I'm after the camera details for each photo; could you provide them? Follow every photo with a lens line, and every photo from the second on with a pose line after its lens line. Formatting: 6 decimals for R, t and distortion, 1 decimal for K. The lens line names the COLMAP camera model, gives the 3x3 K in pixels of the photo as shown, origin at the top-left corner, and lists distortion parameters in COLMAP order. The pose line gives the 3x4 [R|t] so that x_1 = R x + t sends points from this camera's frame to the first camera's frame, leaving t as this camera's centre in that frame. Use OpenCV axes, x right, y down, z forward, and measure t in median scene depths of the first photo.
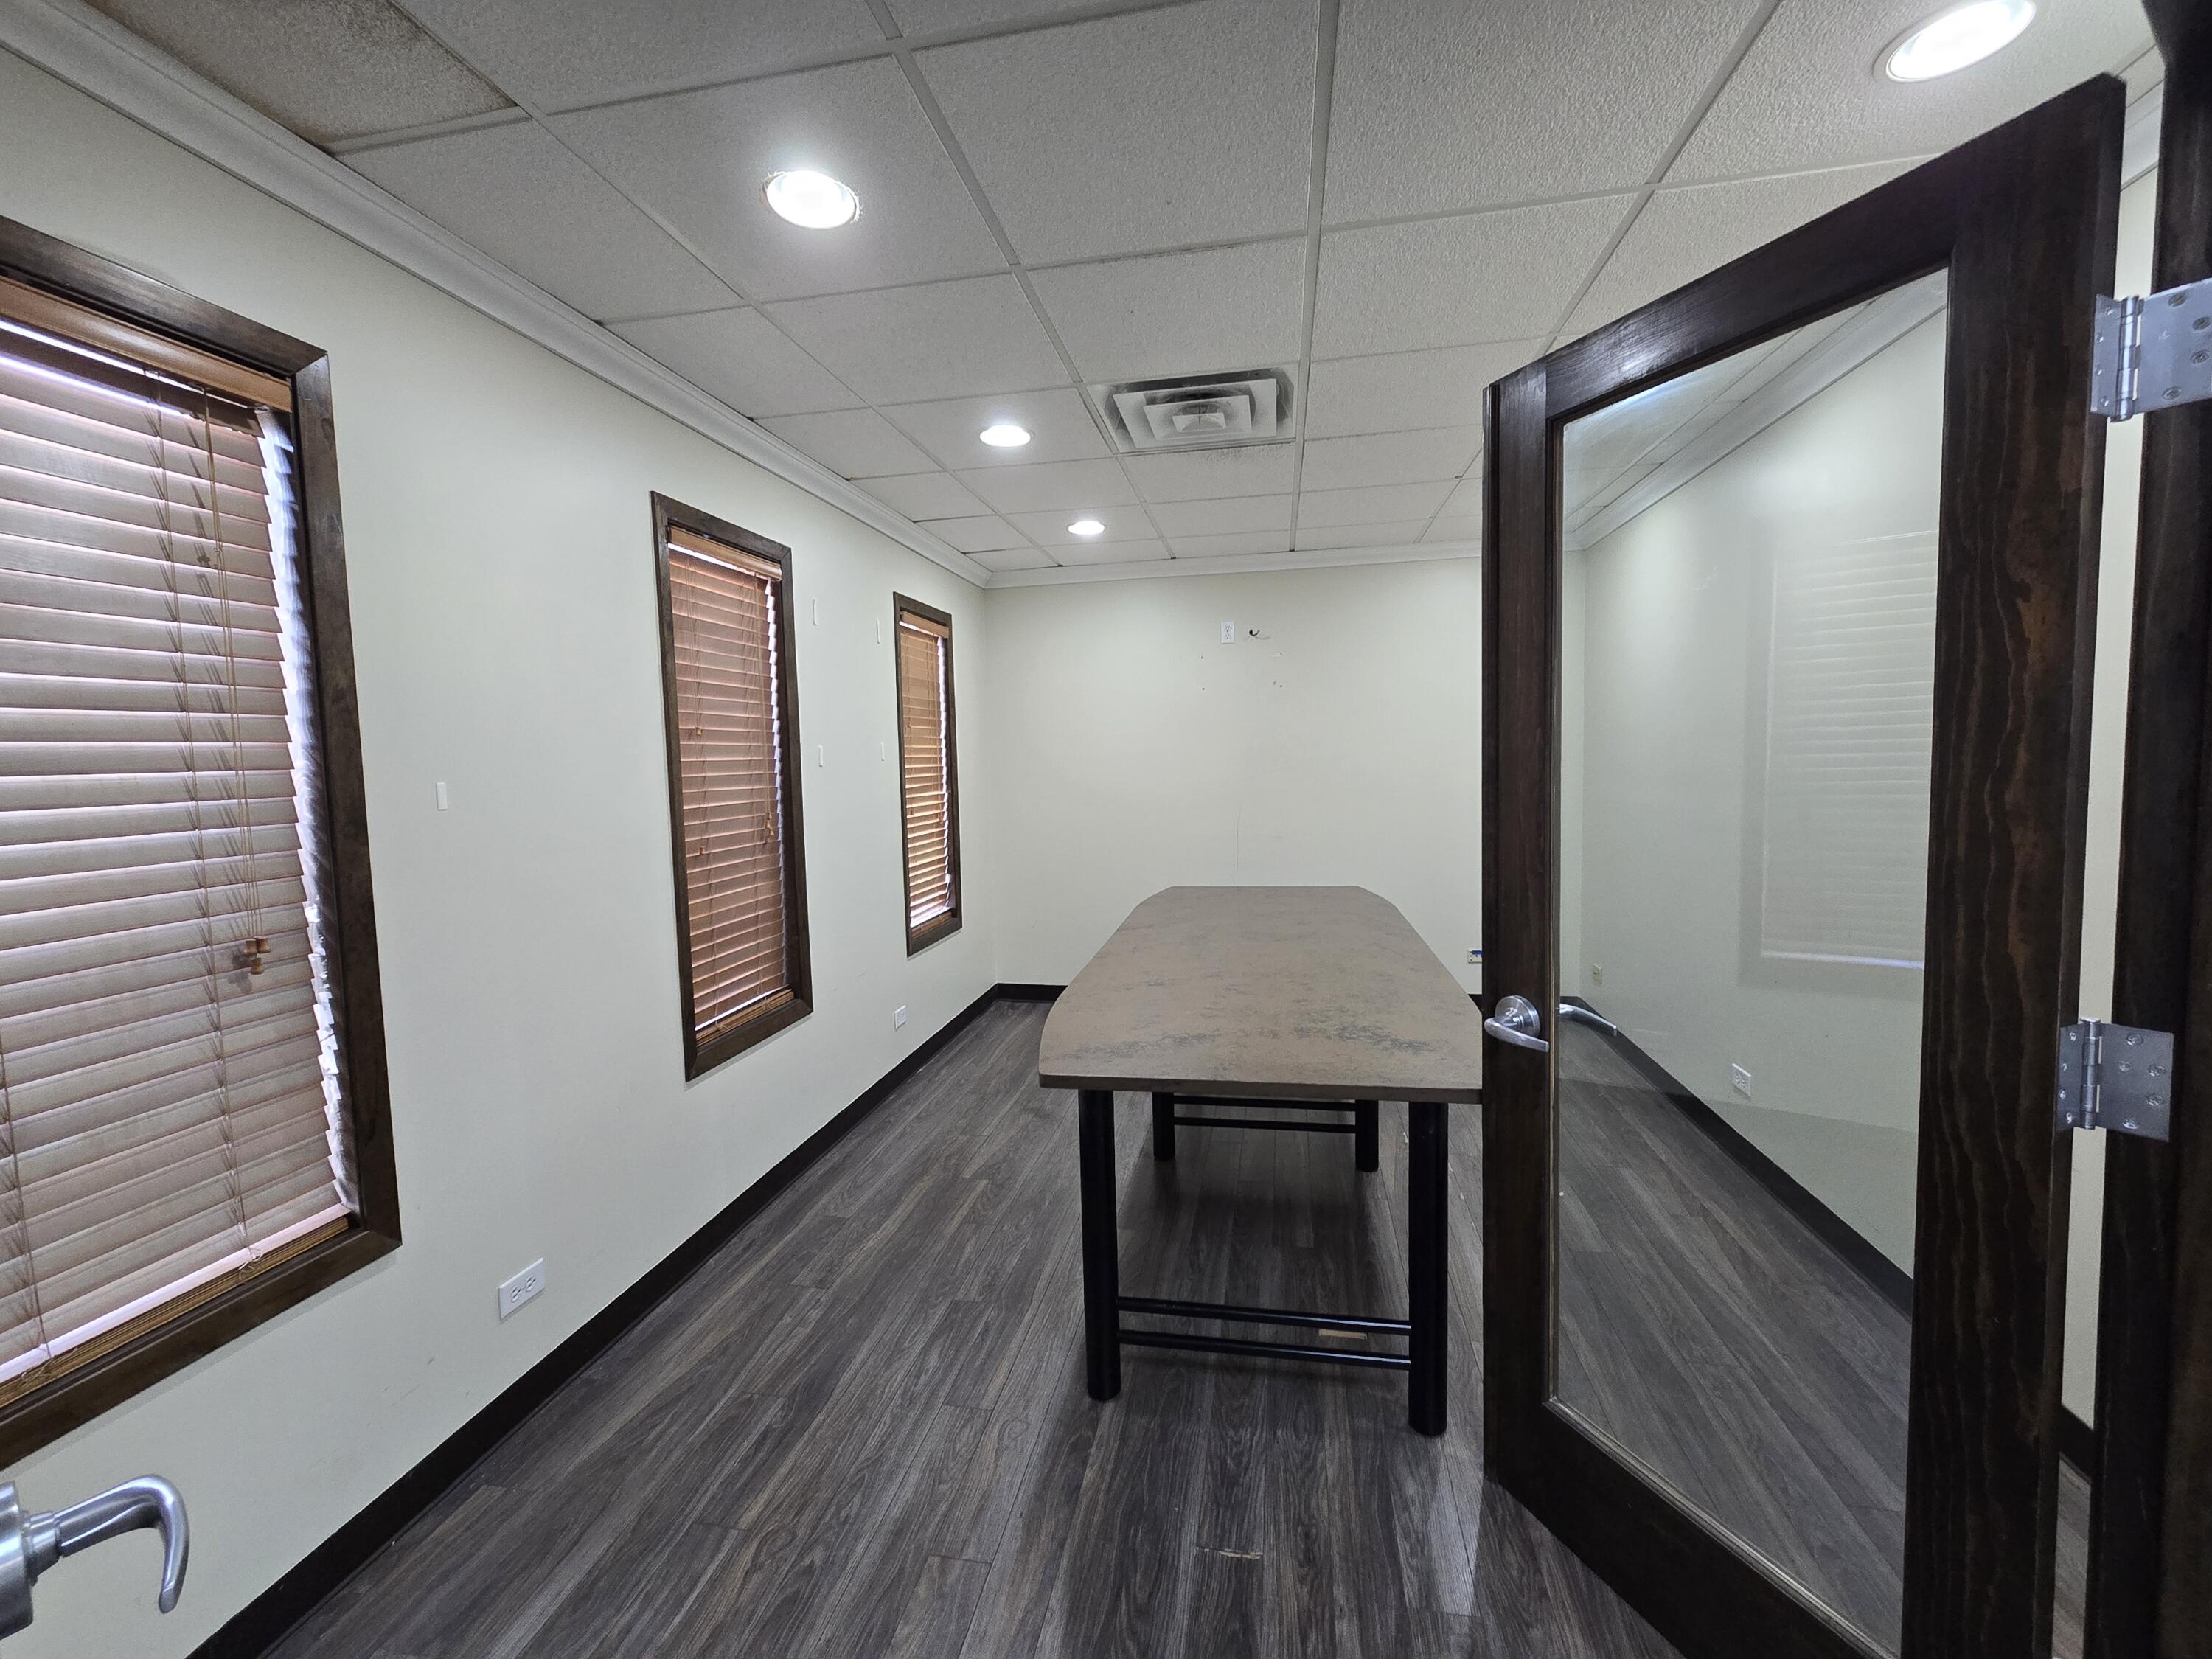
lens RADIAL K [[903.8, 0, 1112.0], [0, 903.8, 823.8], [0, 0, 1]] dist [-0.002269, -0.000287]
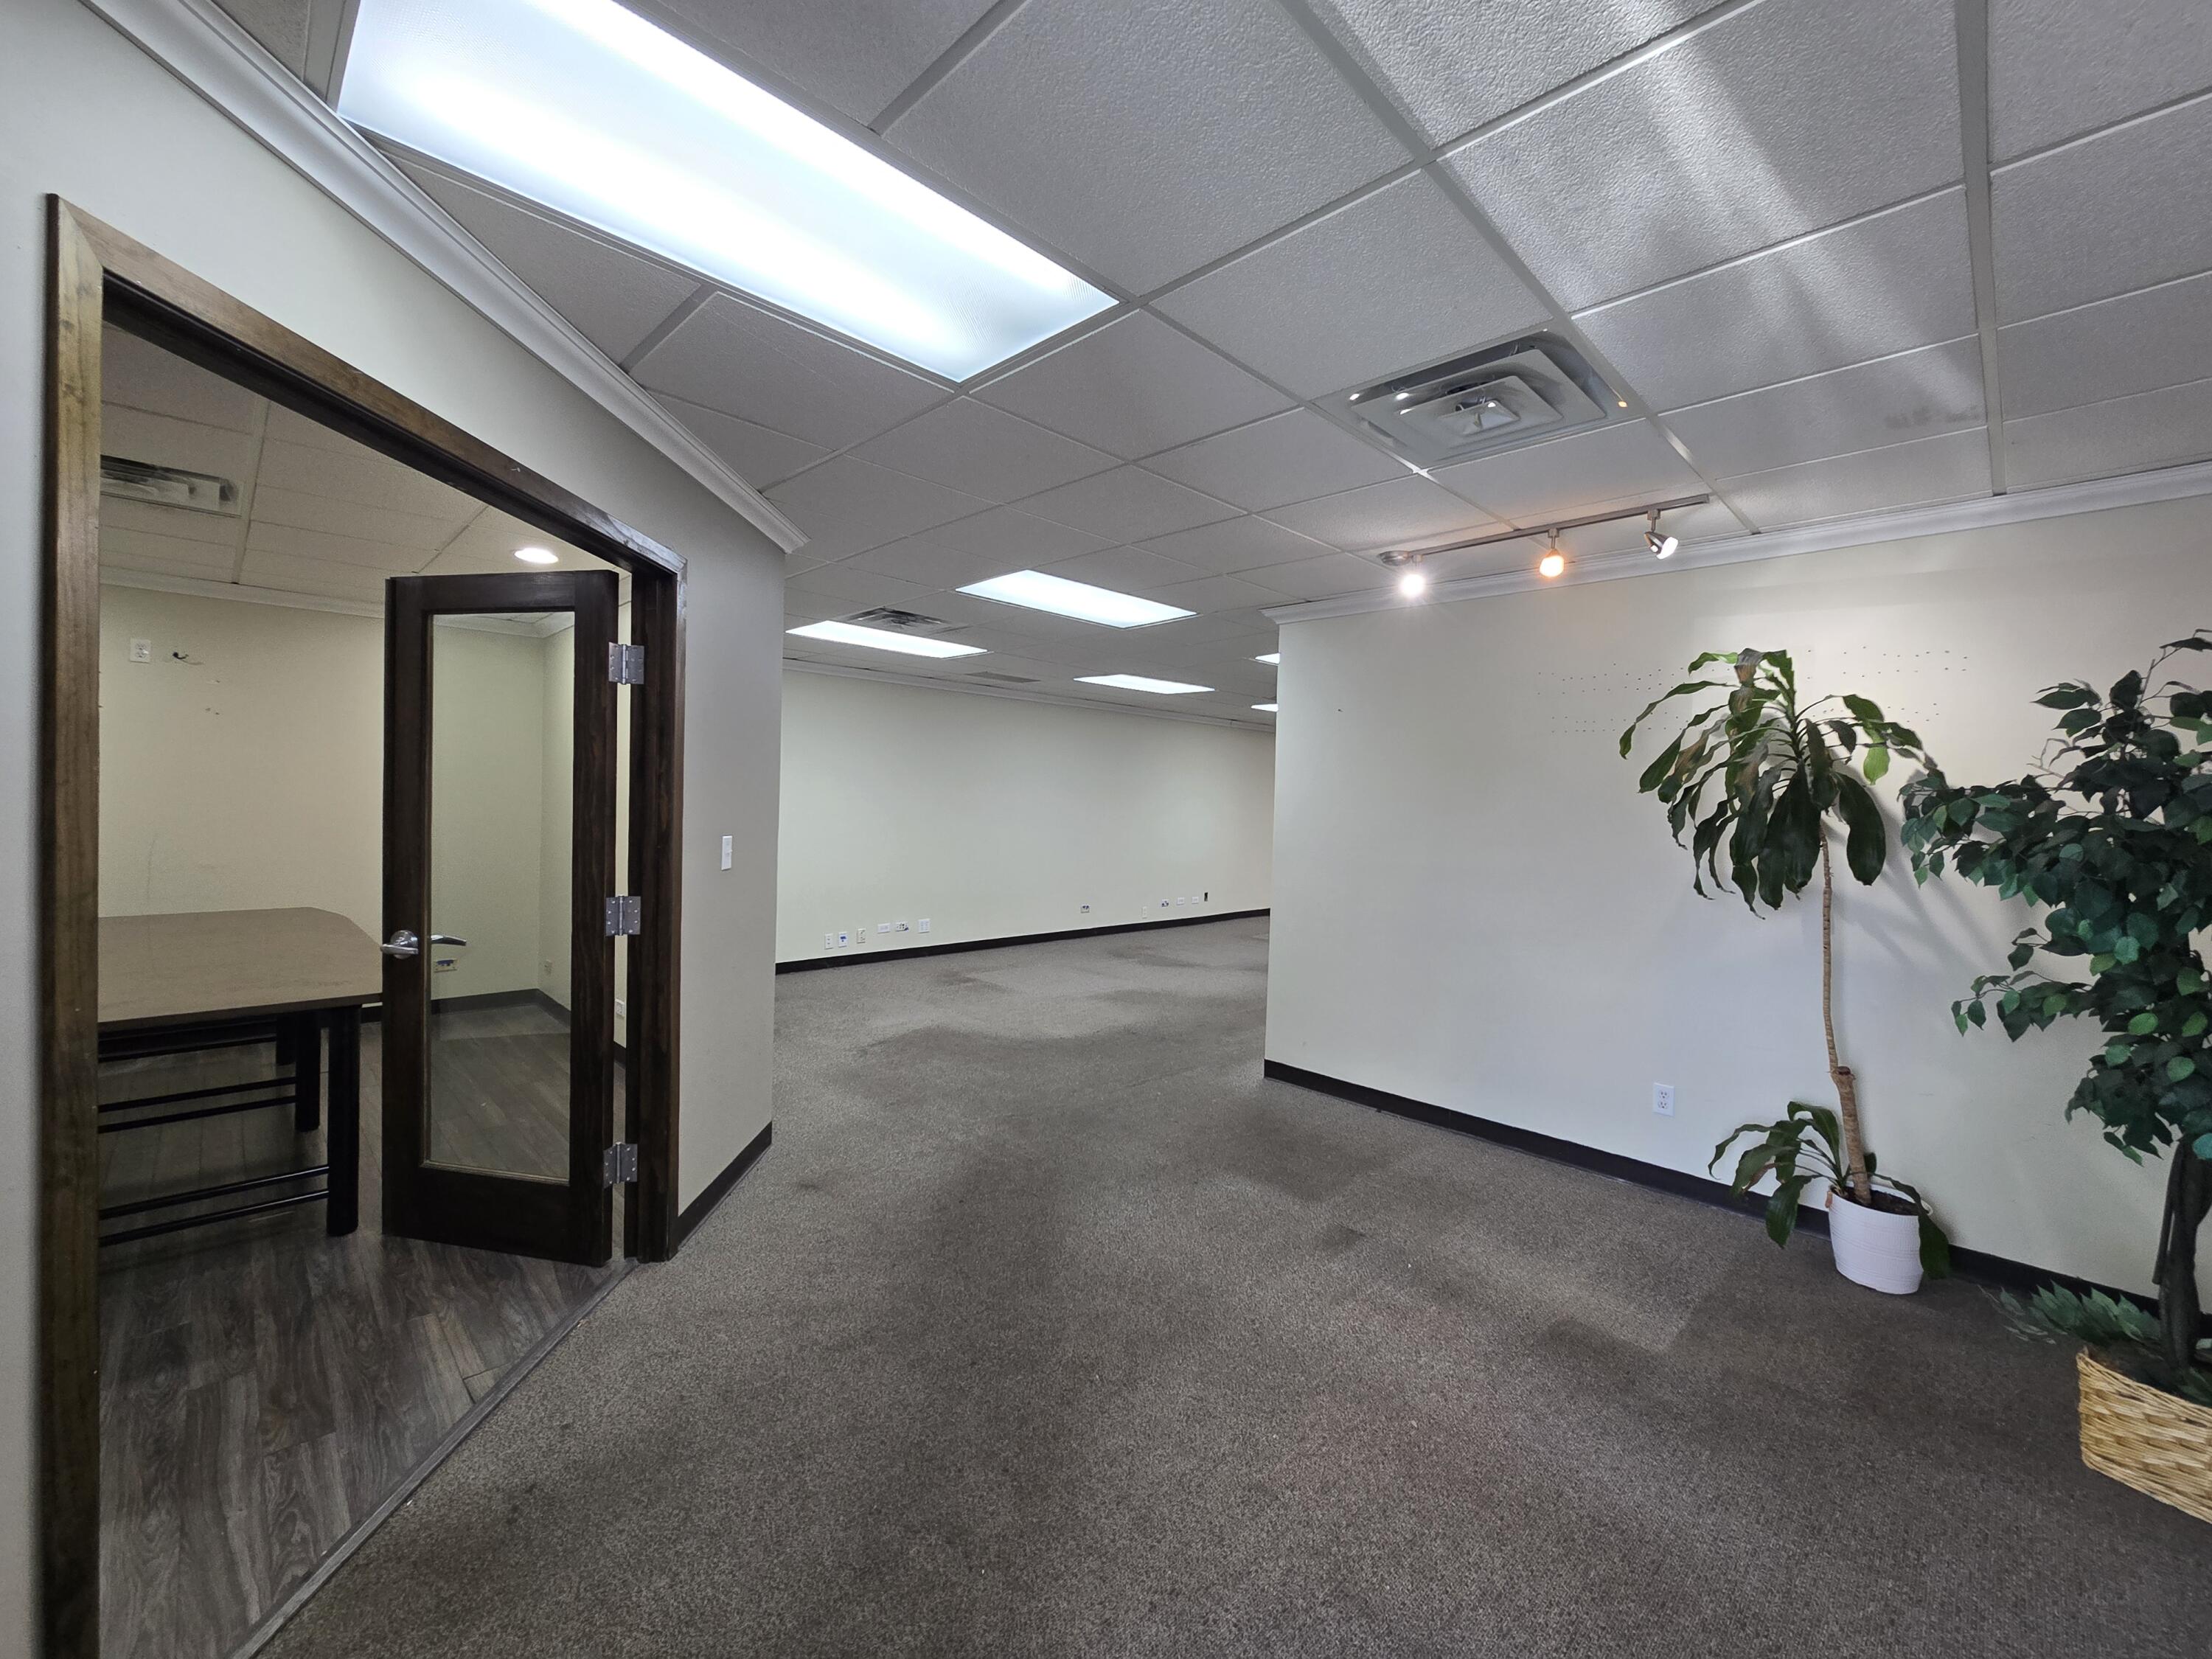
lens RADIAL K [[903.8, 0, 1112.0], [0, 903.8, 823.8], [0, 0, 1]] dist [-0.002269, -0.000287]
pose [[0.565535, 0.024134, 0.824371, -0.133881], [0.019049, 0.998923, -0.042312, 0.054105], [-0.824505, 0.039632, 0.564466, -0.689238]]
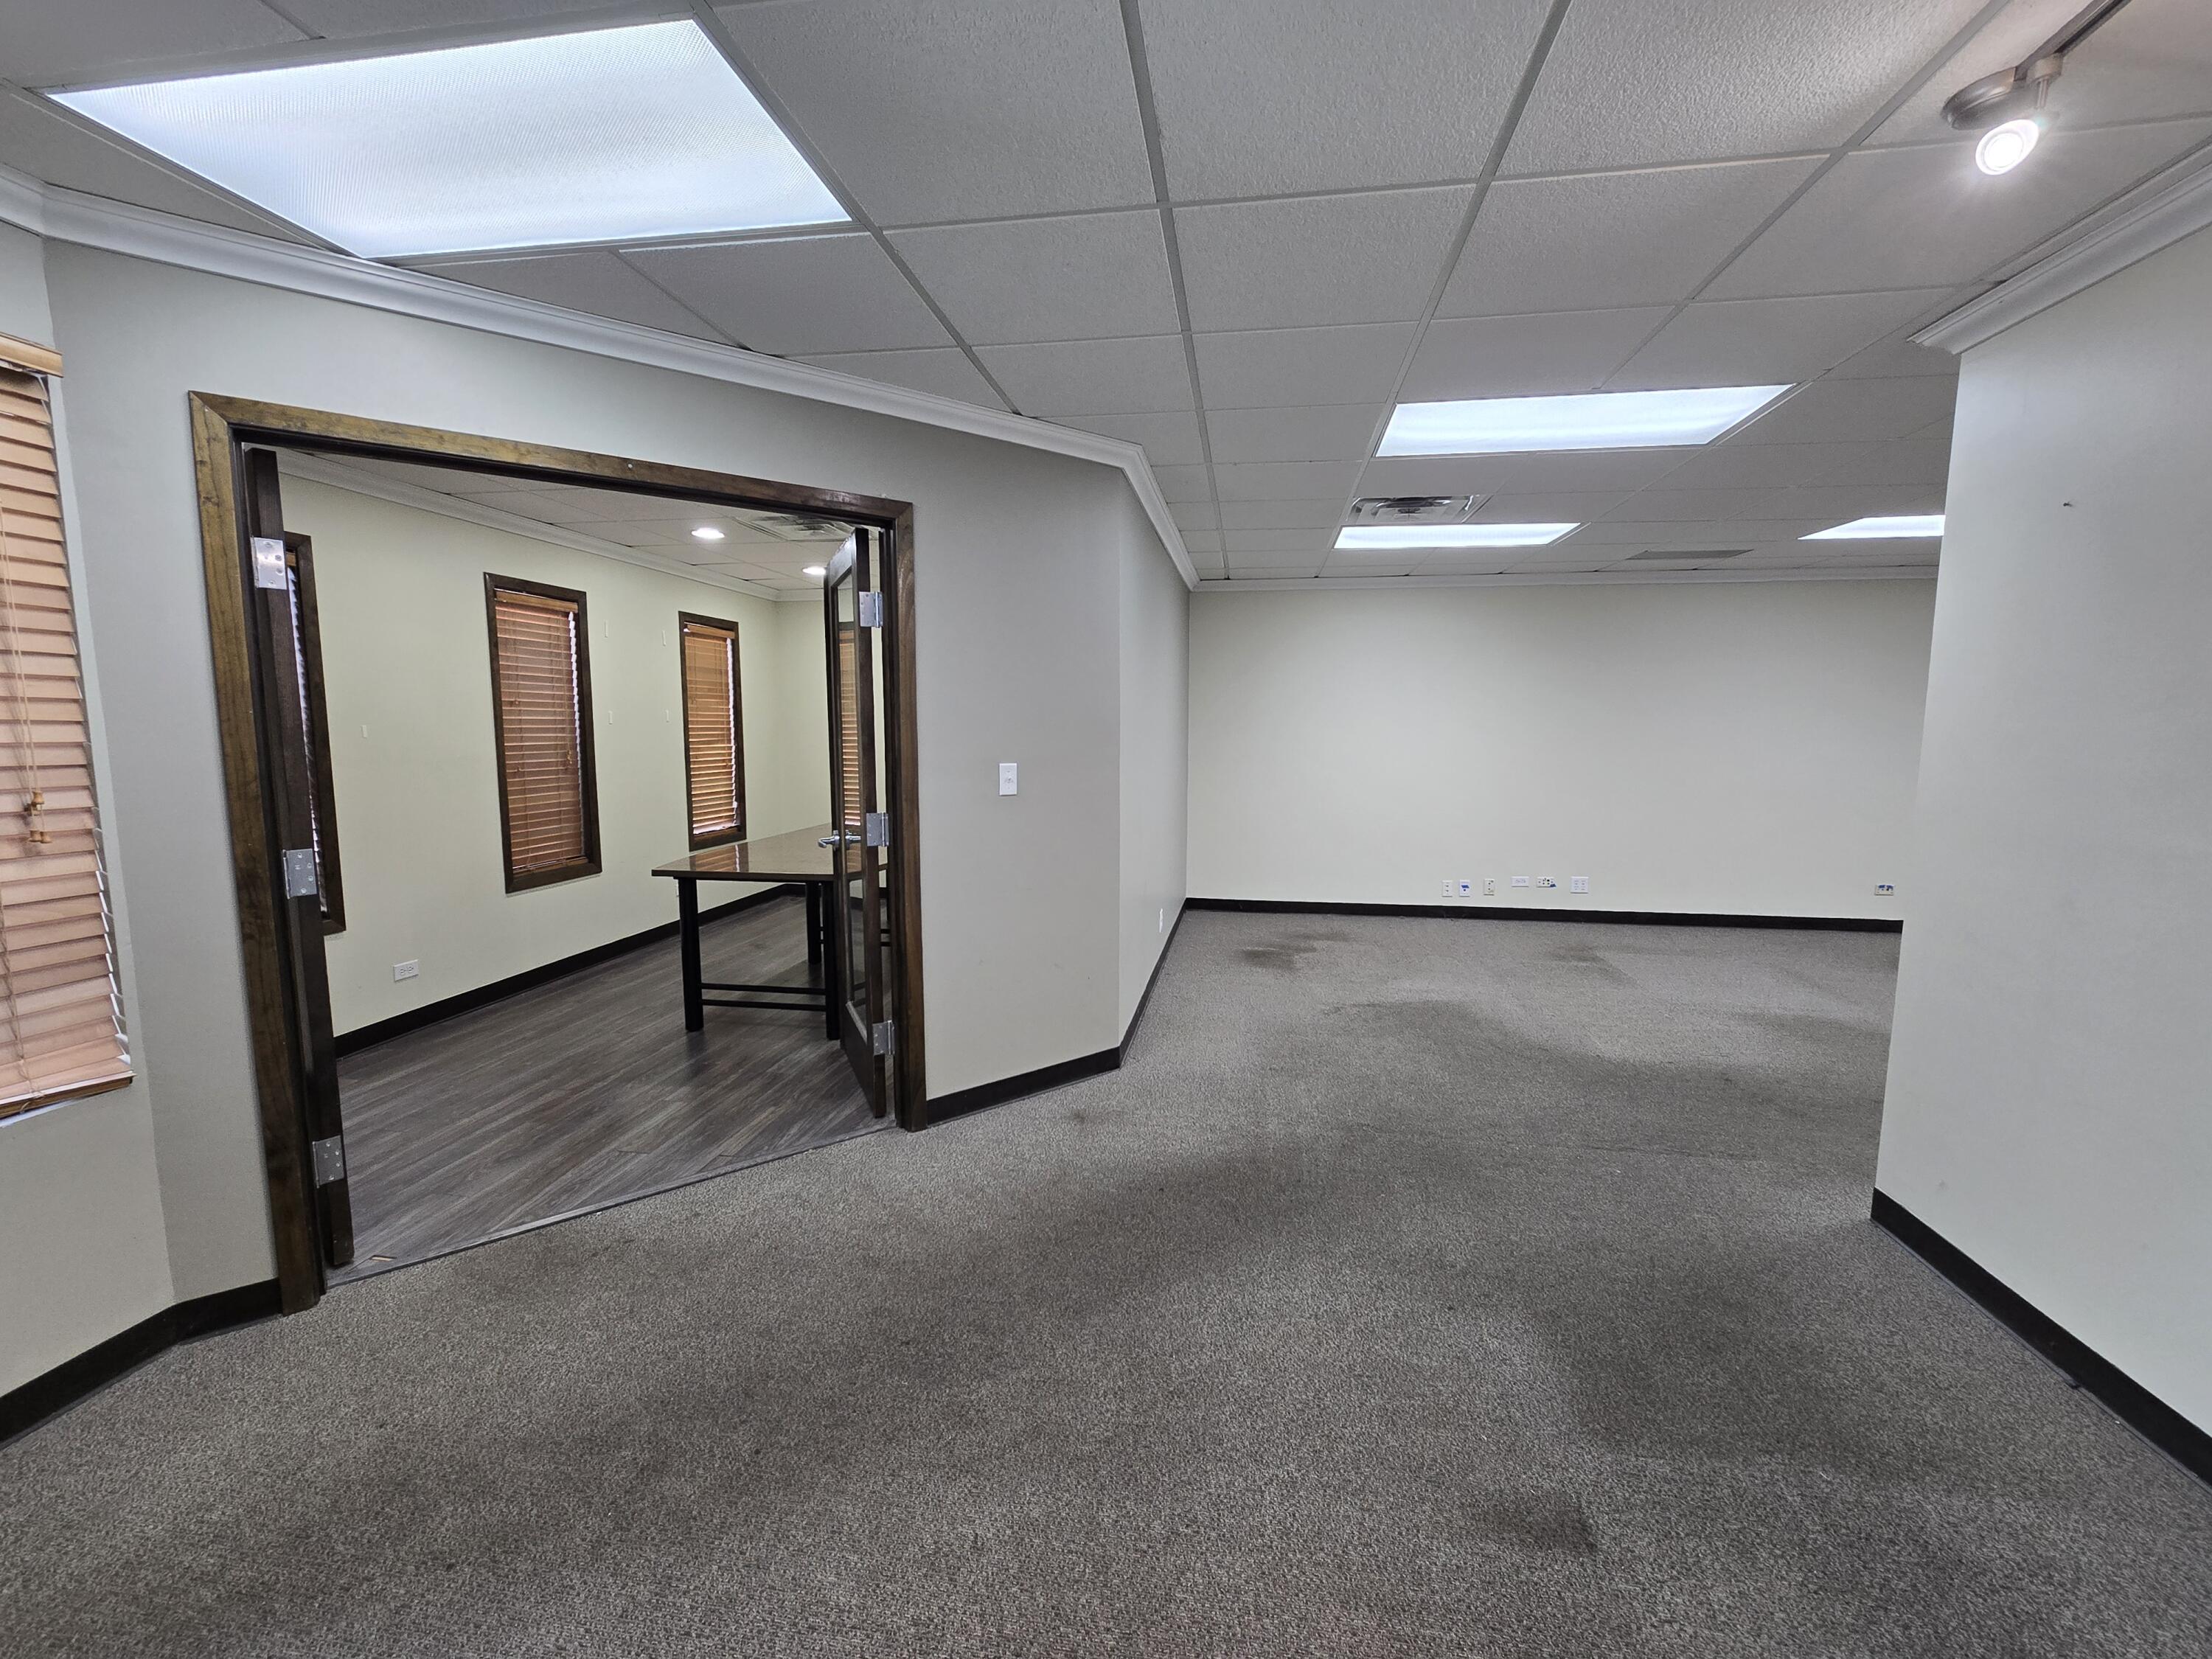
lens RADIAL K [[899.4, 0, 1108.3], [0, 899.4, 833.1], [0, 0, 1]] dist [0.000924, -0.000274]
pose [[0.999040, 0.027529, 0.034070, 0.674105], [-0.028990, 0.998647, 0.043162, 0.046904], [-0.032836, -0.044108, 0.998487, -0.847028]]
